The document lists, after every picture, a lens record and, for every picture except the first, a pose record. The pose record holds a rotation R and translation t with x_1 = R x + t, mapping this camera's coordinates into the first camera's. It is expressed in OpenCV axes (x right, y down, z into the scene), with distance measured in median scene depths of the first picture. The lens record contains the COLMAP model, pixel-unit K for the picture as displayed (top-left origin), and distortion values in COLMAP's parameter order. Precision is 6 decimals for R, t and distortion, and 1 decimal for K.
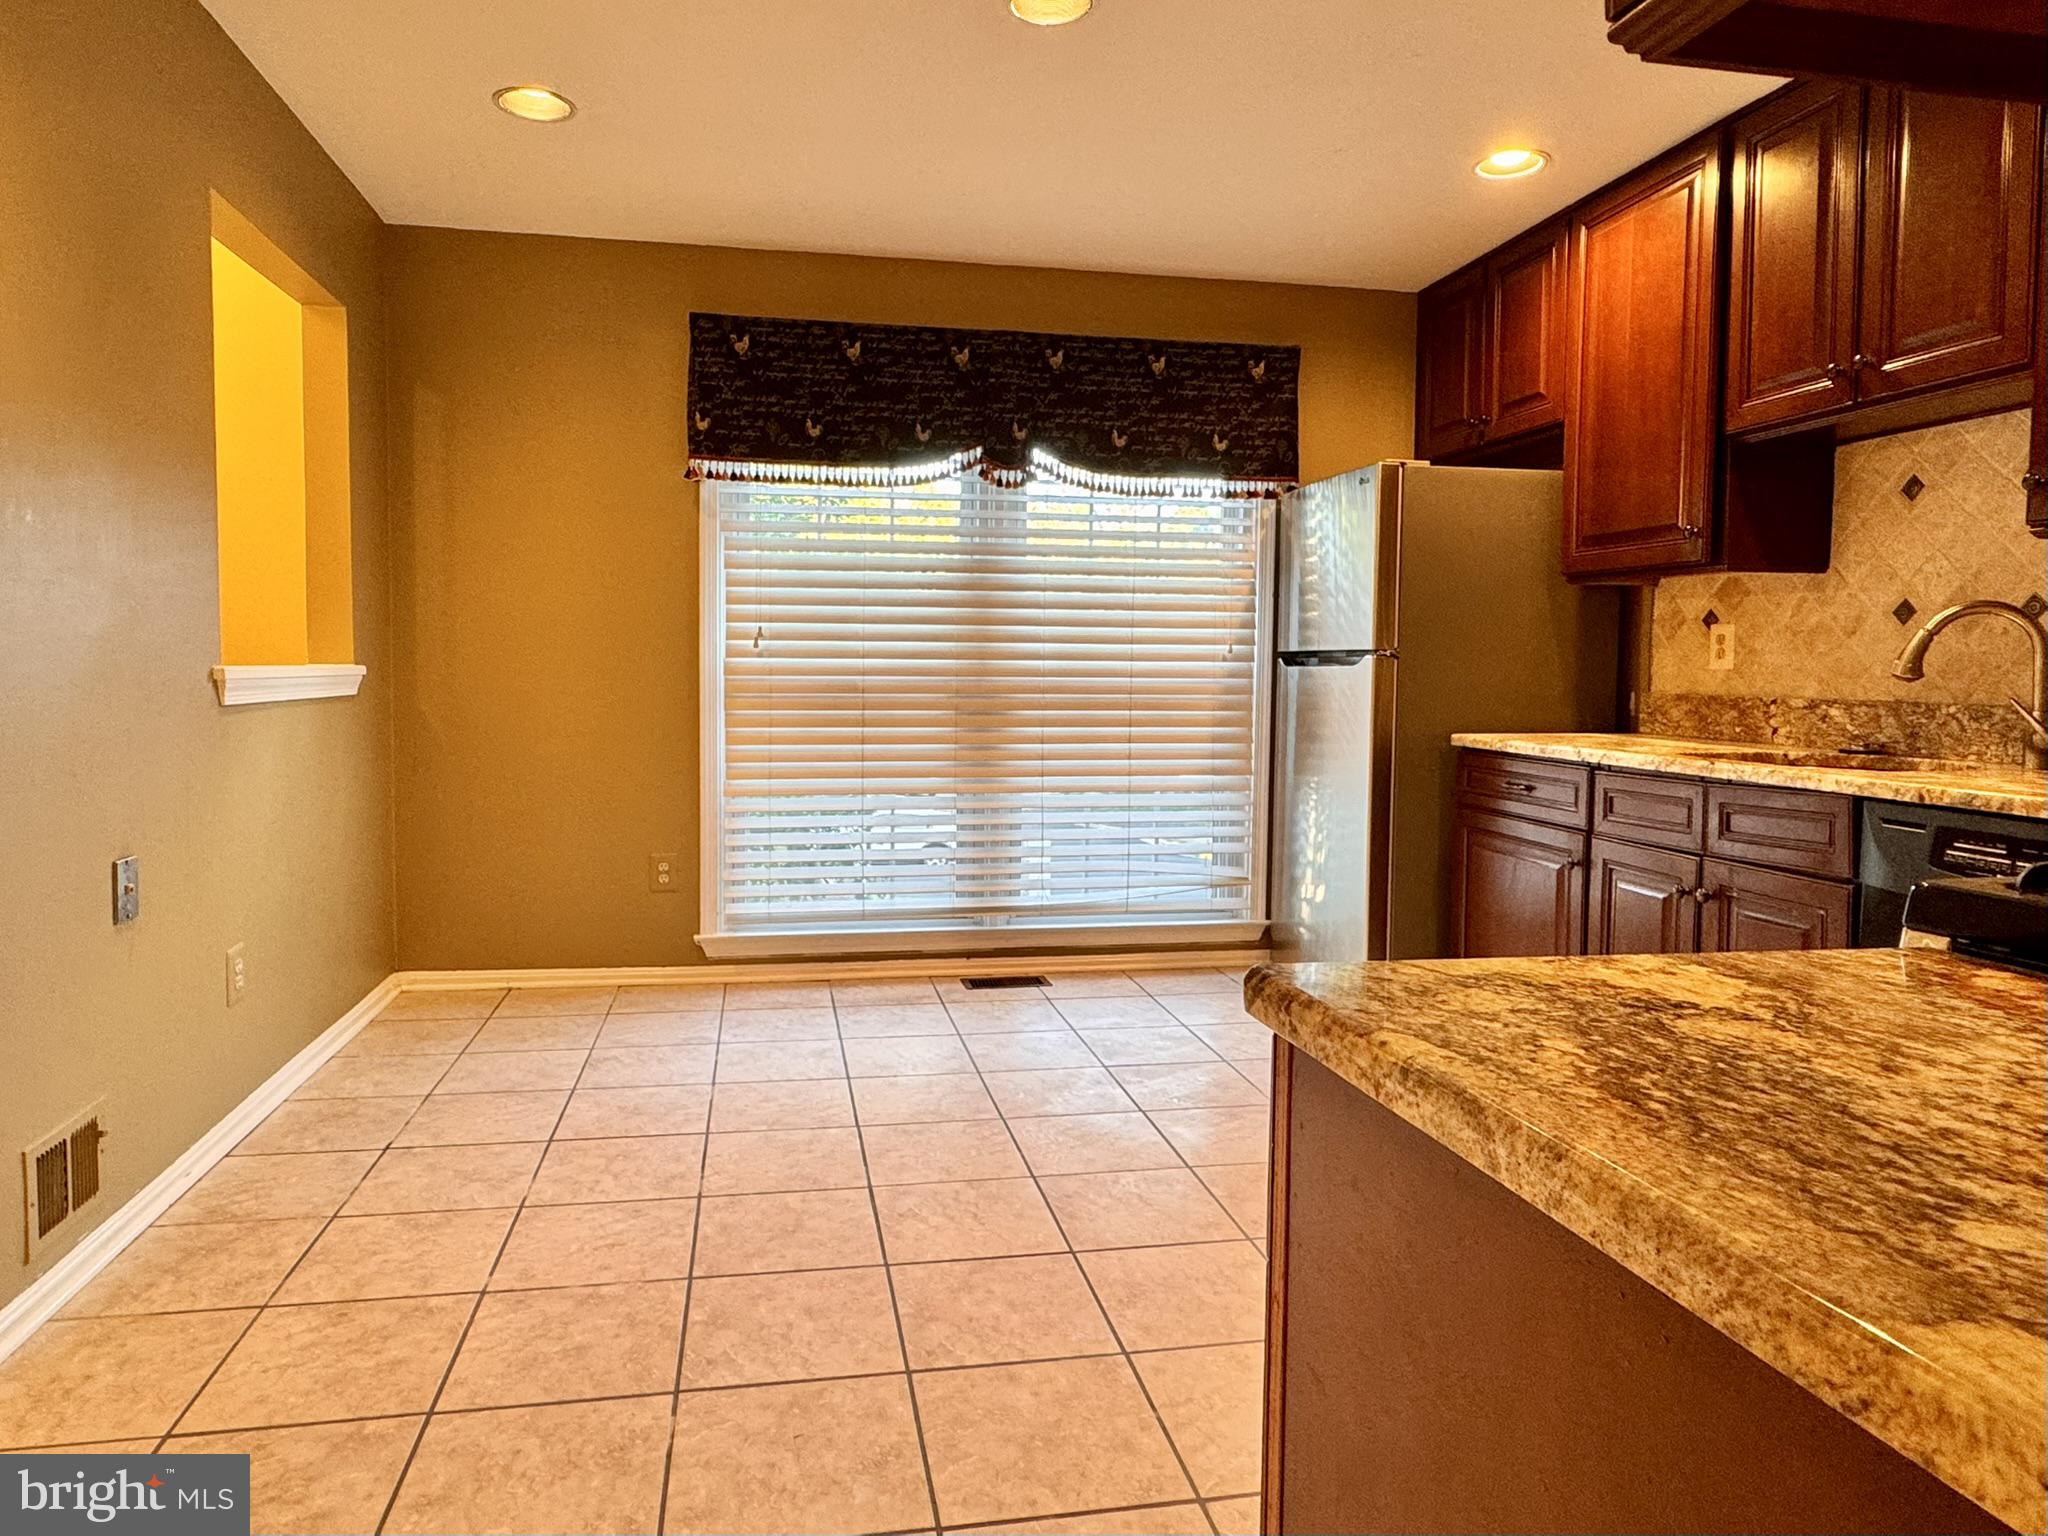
lens RADIAL K [[1246.6, 0, 988.0], [0, 1246.6, 721.4], [0, 0, 1]] dist [0.001941, -0.002254]
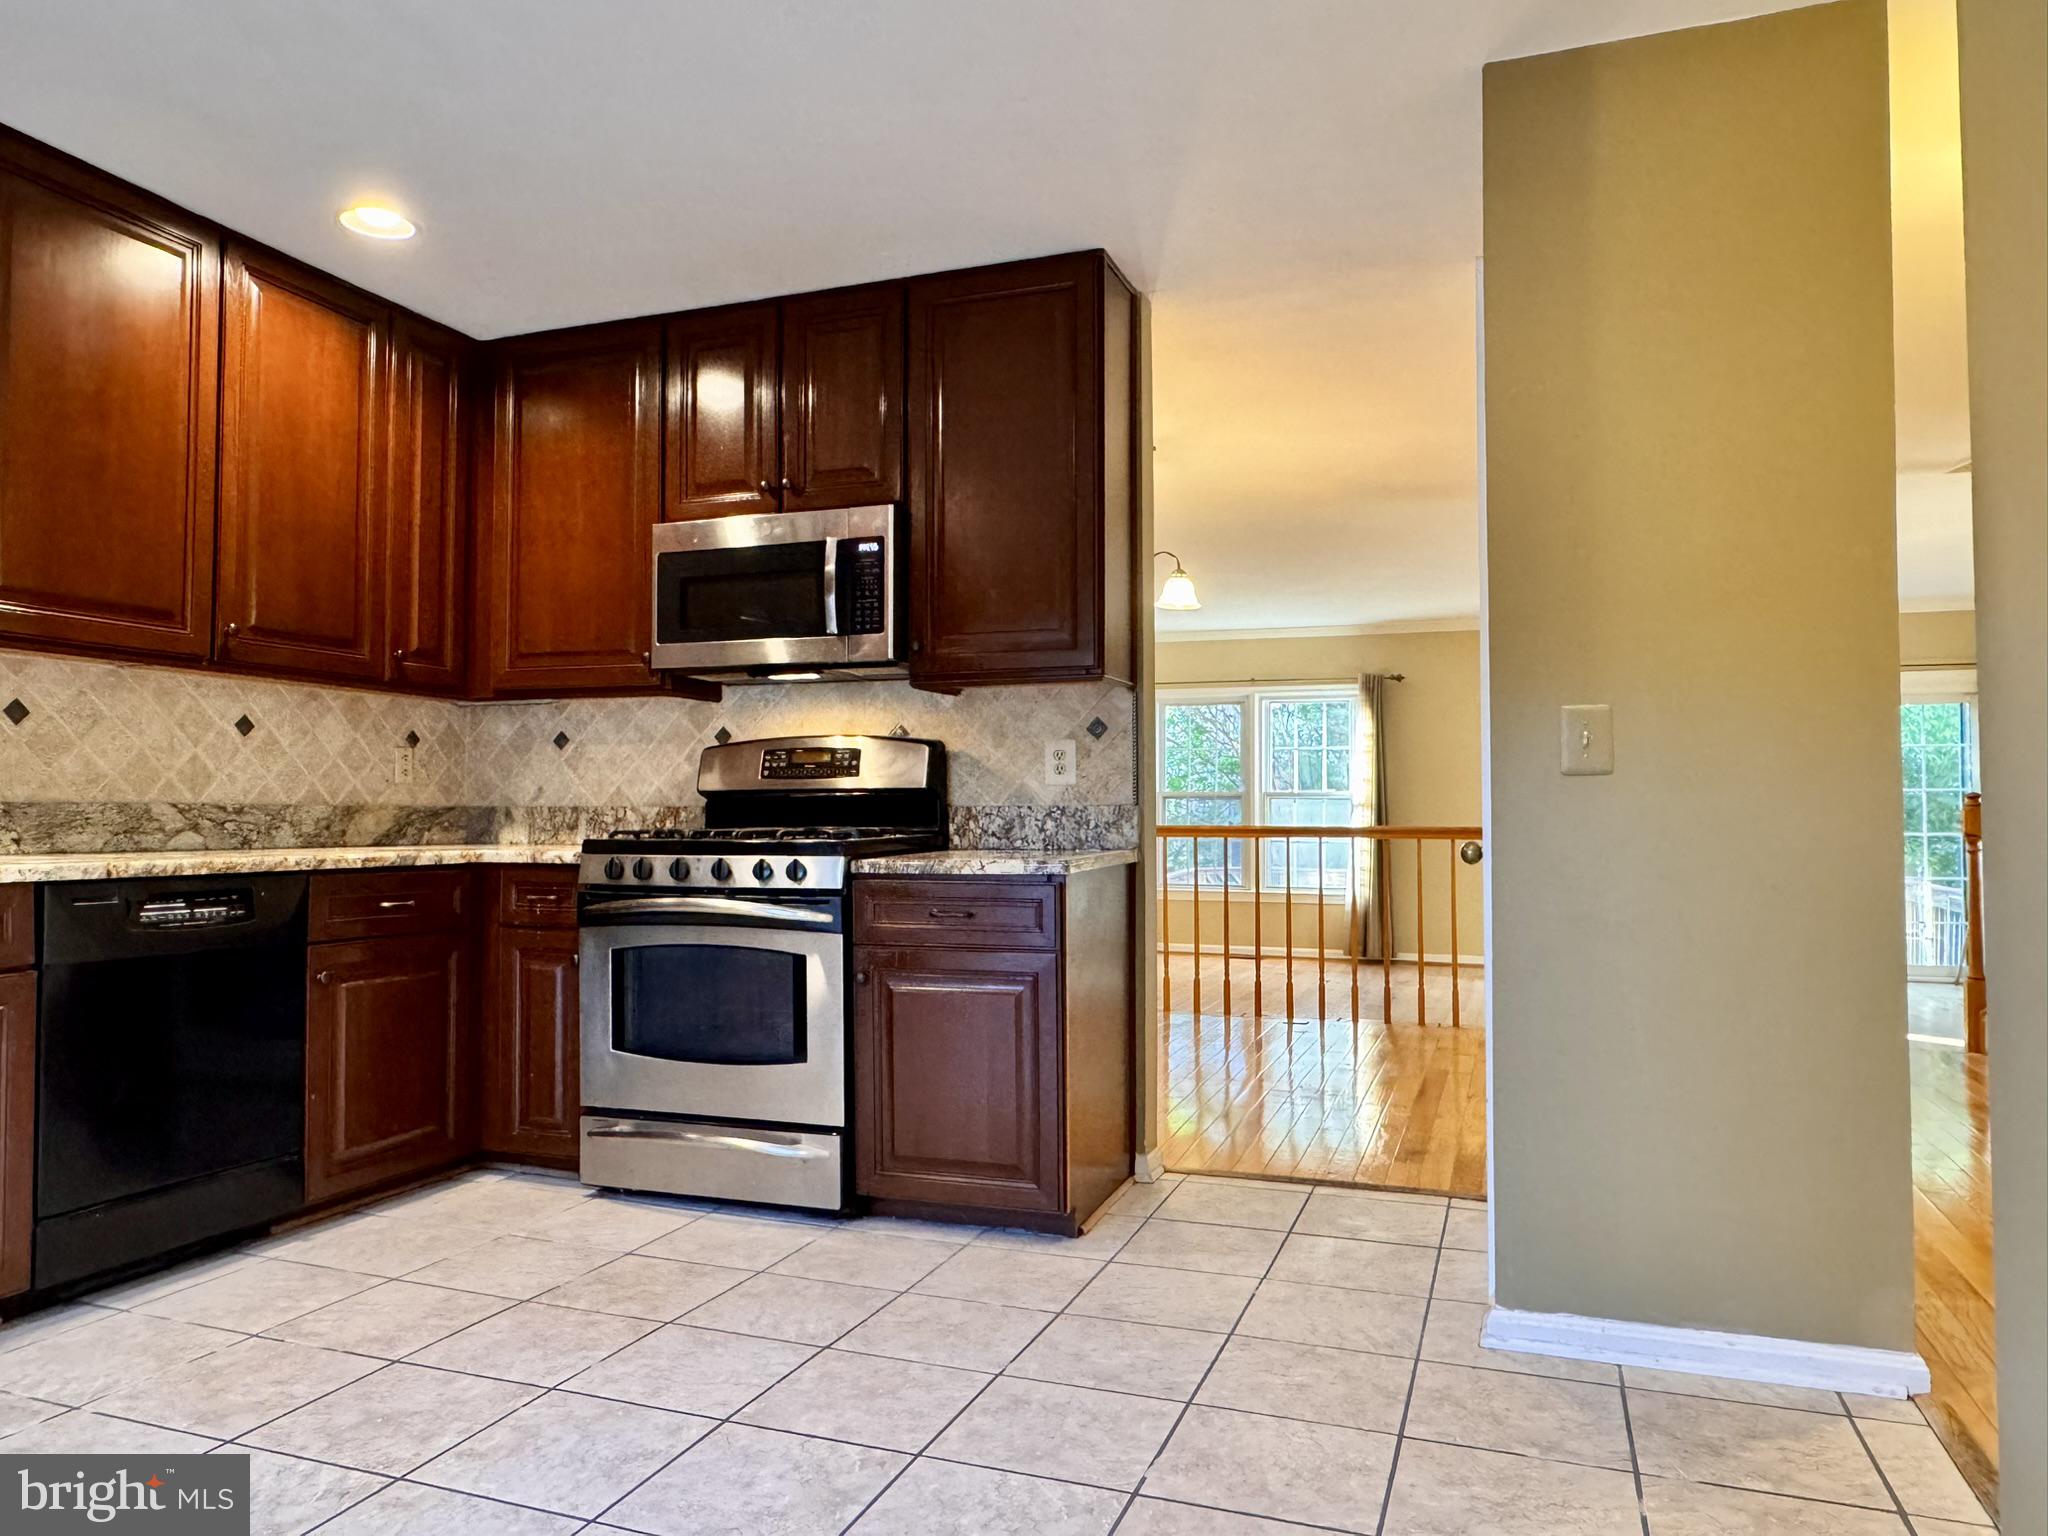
lens RADIAL K [[1381.3, 0, 1007.9], [0, 1381.3, 772.1], [0, 0, 1]] dist [-0.001082, -0.000428]
pose [[-0.858547, 0.003767, 0.512721, -0.322483], [0.013036, 0.999810, 0.014482, -0.020810], [-0.512569, 0.019117, -0.858433, 0.879737]]
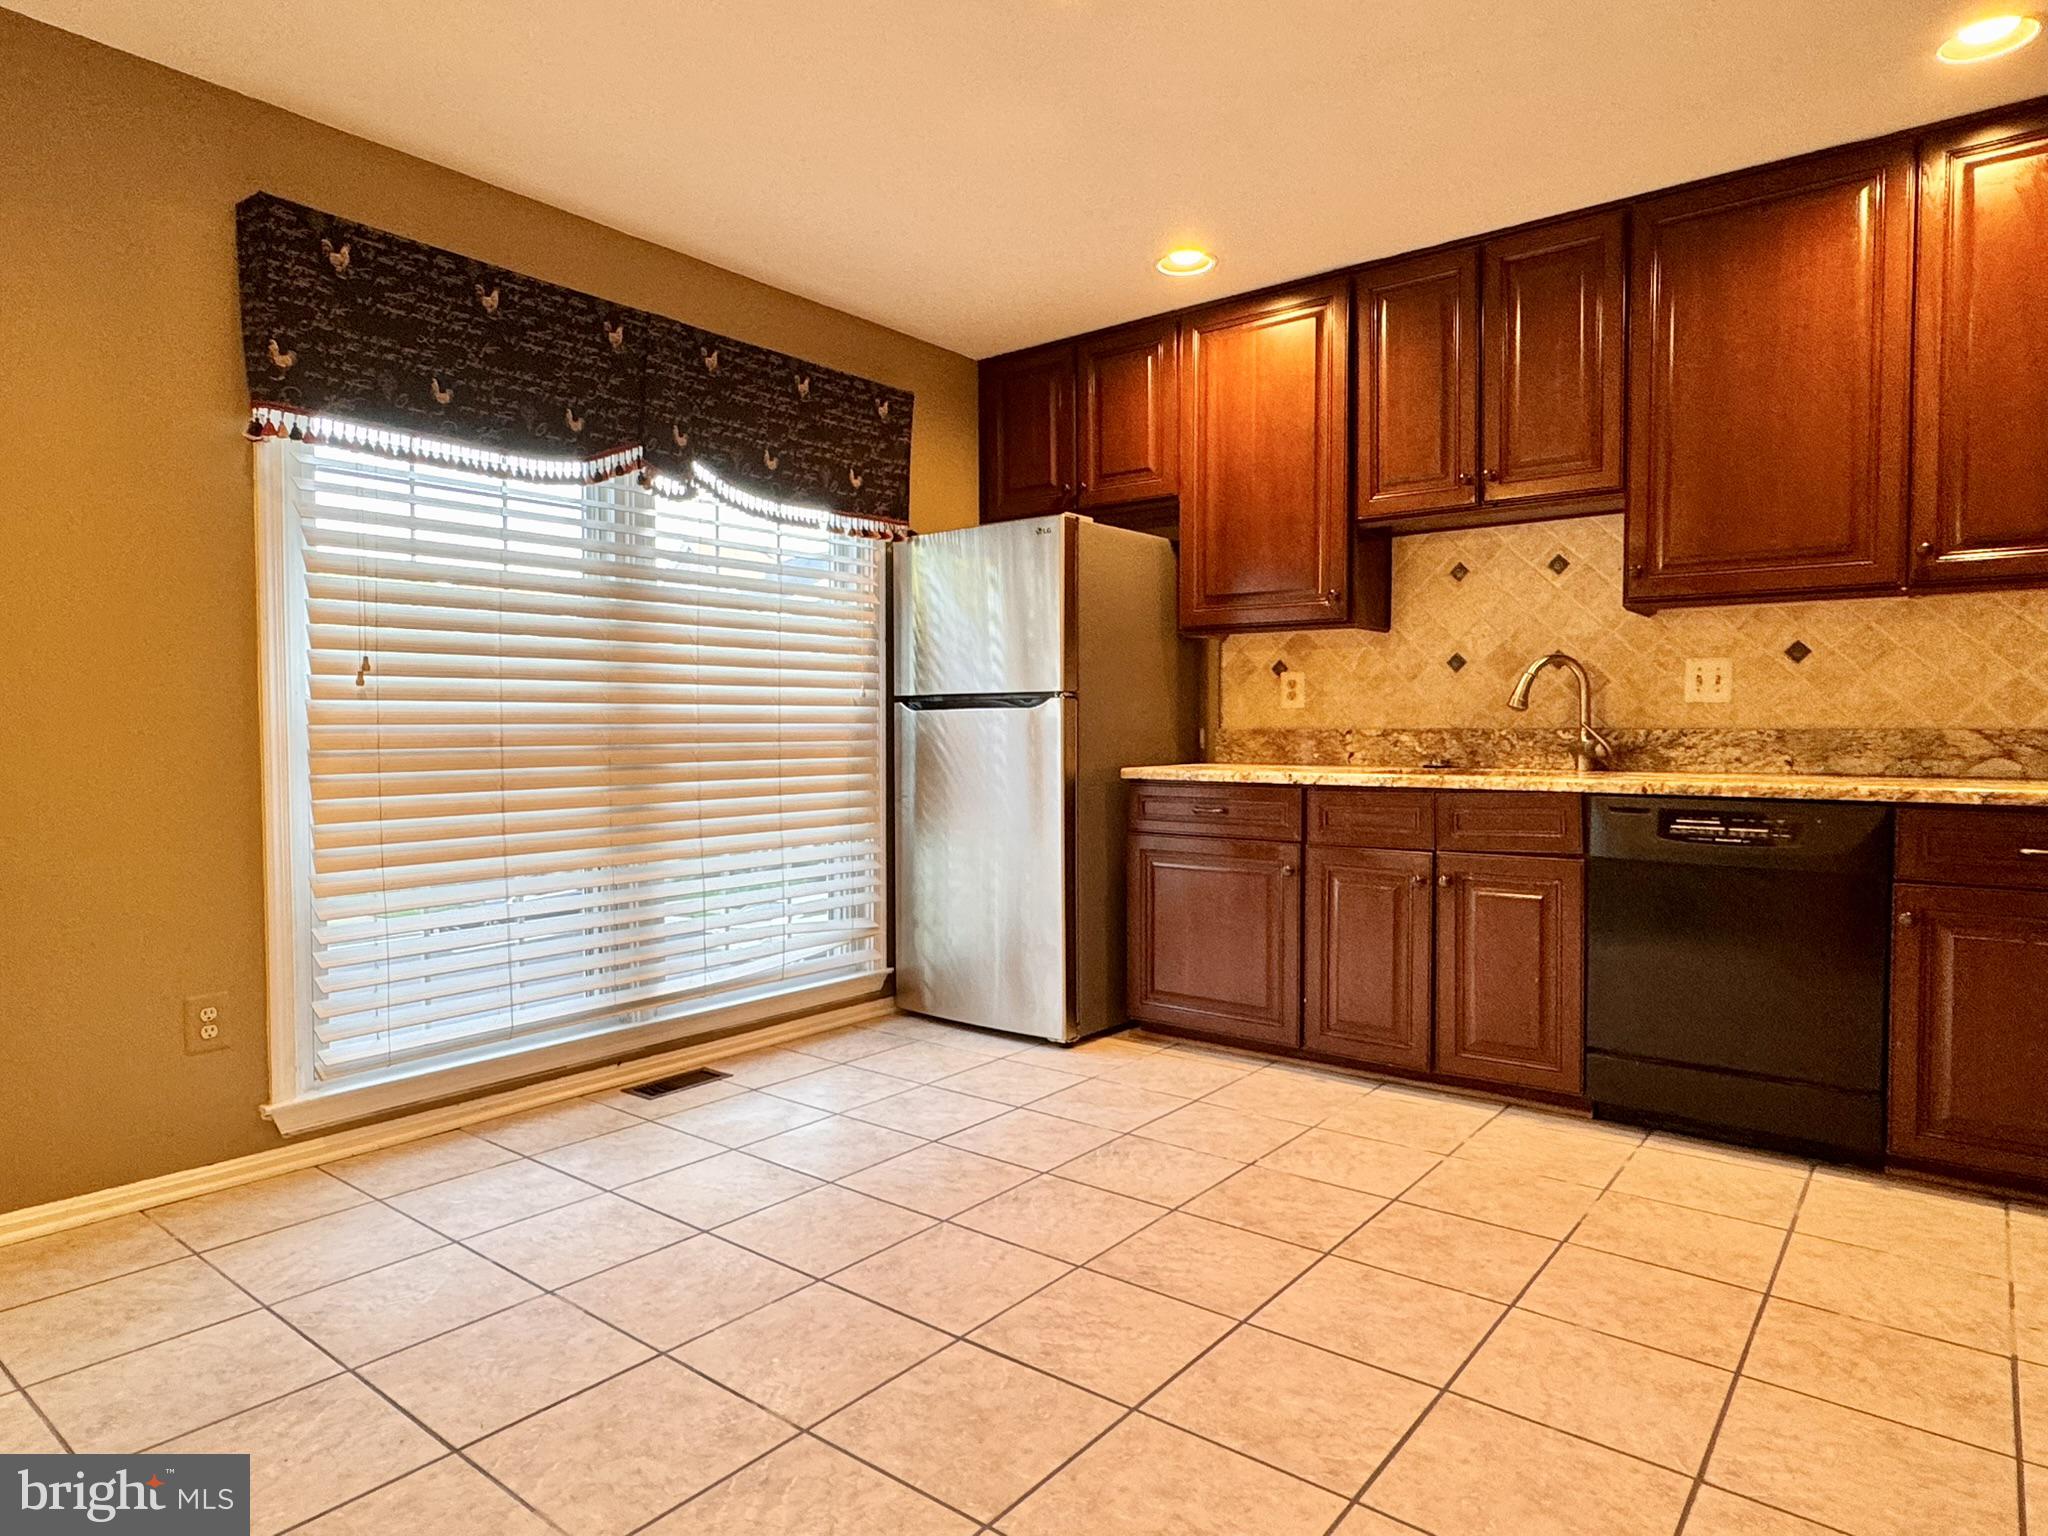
lens RADIAL K [[1206.9, 0, 1003.4], [0, 1206.9, 762.2], [0, 0, 1]] dist [-0.006758, 0.004632]
pose [[0.756149, -0.031507, 0.653641, -0.357937], [0.041406, 0.999142, 0.000261, -0.000108], [-0.653088, 0.026868, 0.756805, 0.236201]]
